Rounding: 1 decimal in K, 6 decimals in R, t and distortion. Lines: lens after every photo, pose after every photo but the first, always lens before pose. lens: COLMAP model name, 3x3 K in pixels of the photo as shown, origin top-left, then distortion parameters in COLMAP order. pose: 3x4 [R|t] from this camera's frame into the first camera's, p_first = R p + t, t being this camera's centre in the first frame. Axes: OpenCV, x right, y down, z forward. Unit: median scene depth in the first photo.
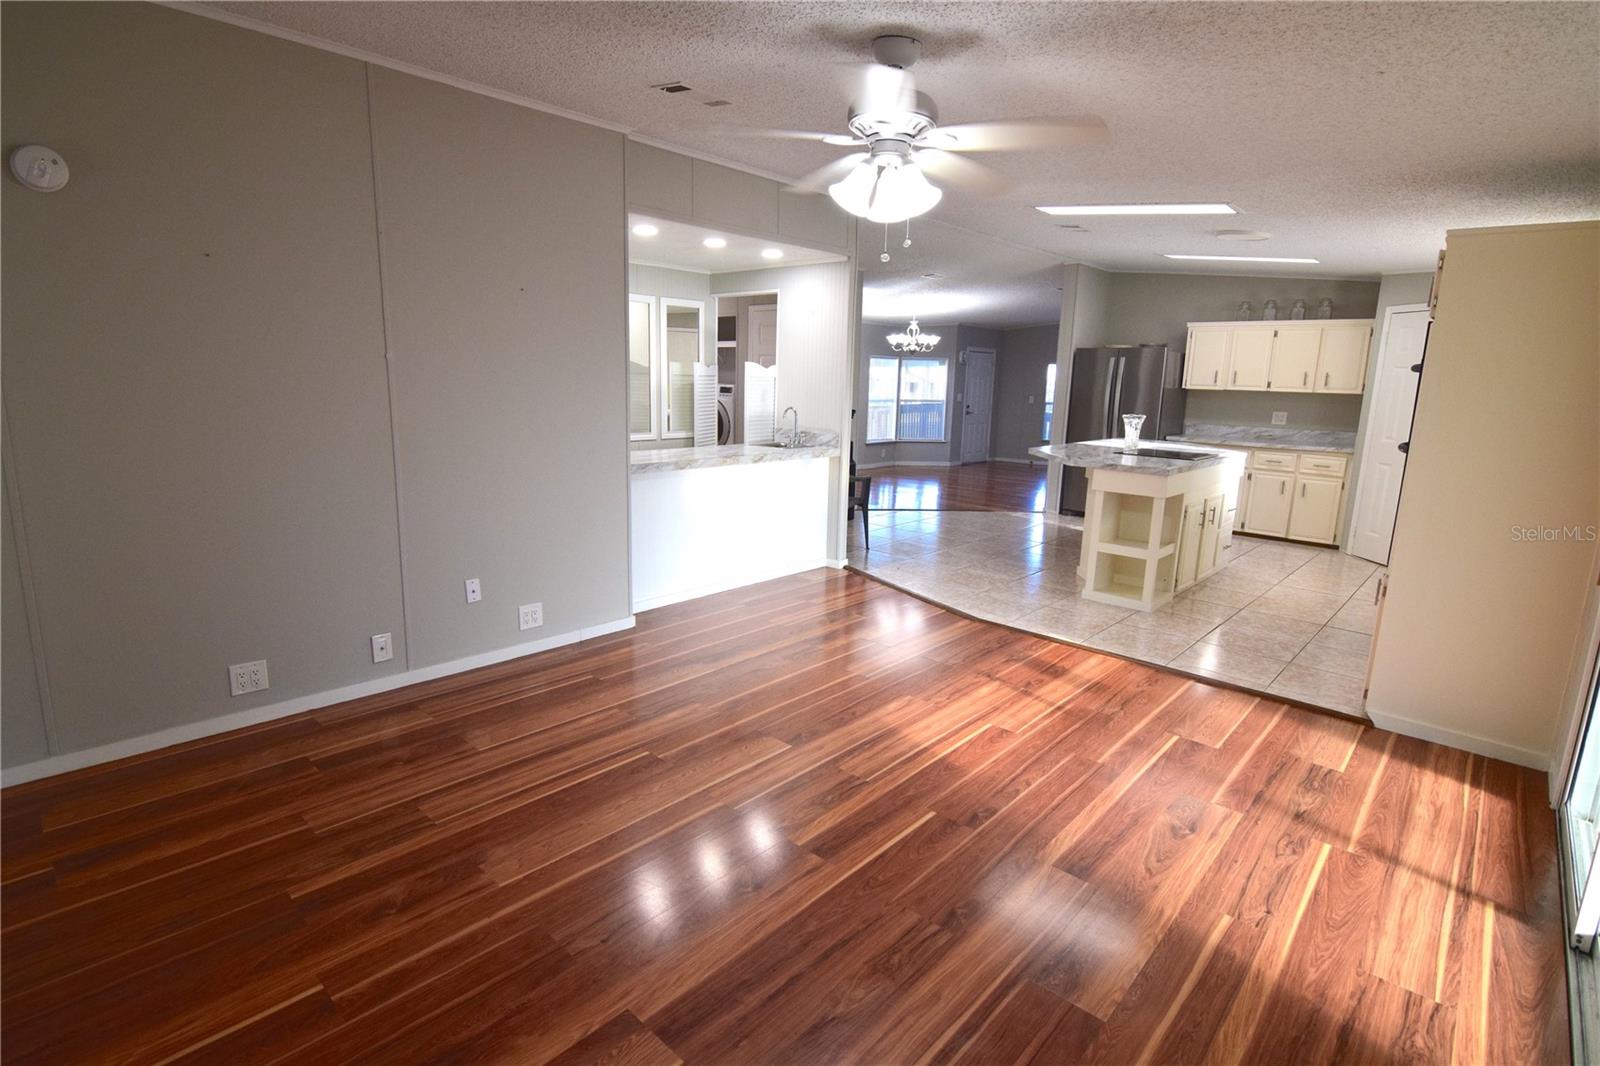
lens RADIAL K [[776.5, 0, 789.5], [0, 776.5, 528.3], [0, 0, 1]] dist [-0.002610, -0.013414]
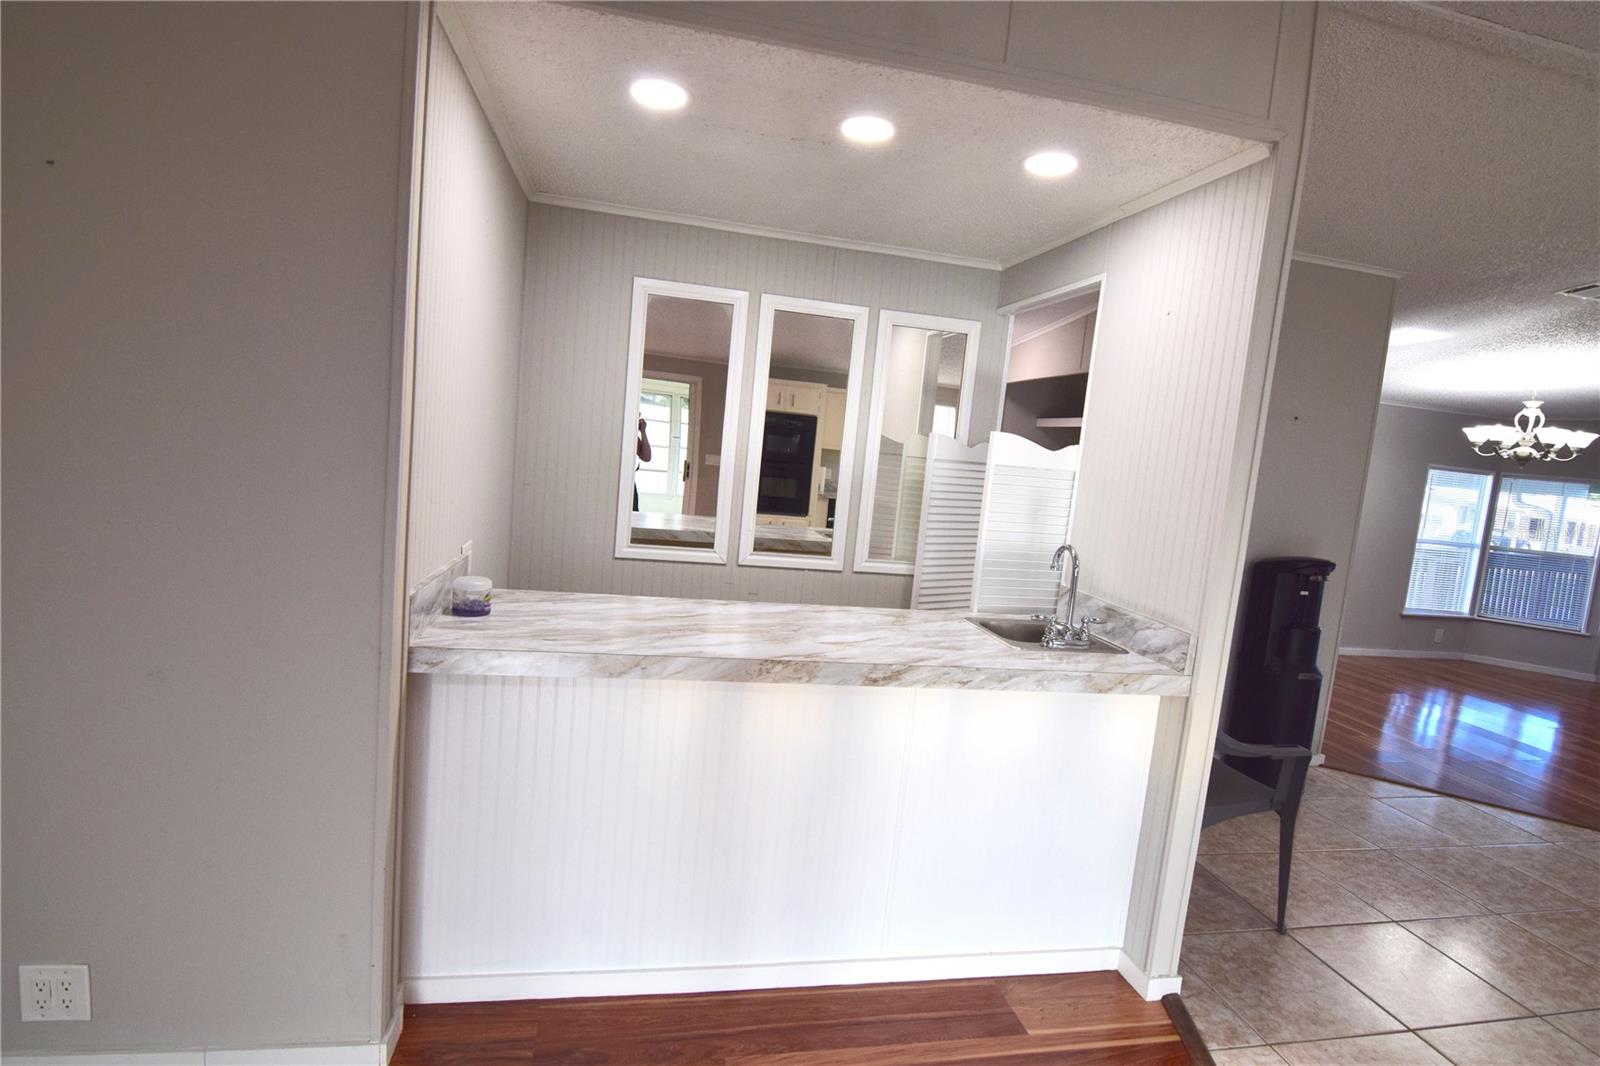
lens RADIAL K [[776.5, 0, 789.5], [0, 776.5, 528.3], [0, 0, 1]] dist [-0.002610, -0.013414]
pose [[0.810189, 0.114261, -0.574925, 0.062807], [-0.183689, 0.980905, -0.063911, -0.062672], [0.556644, 0.157387, 0.815706, 0.330259]]
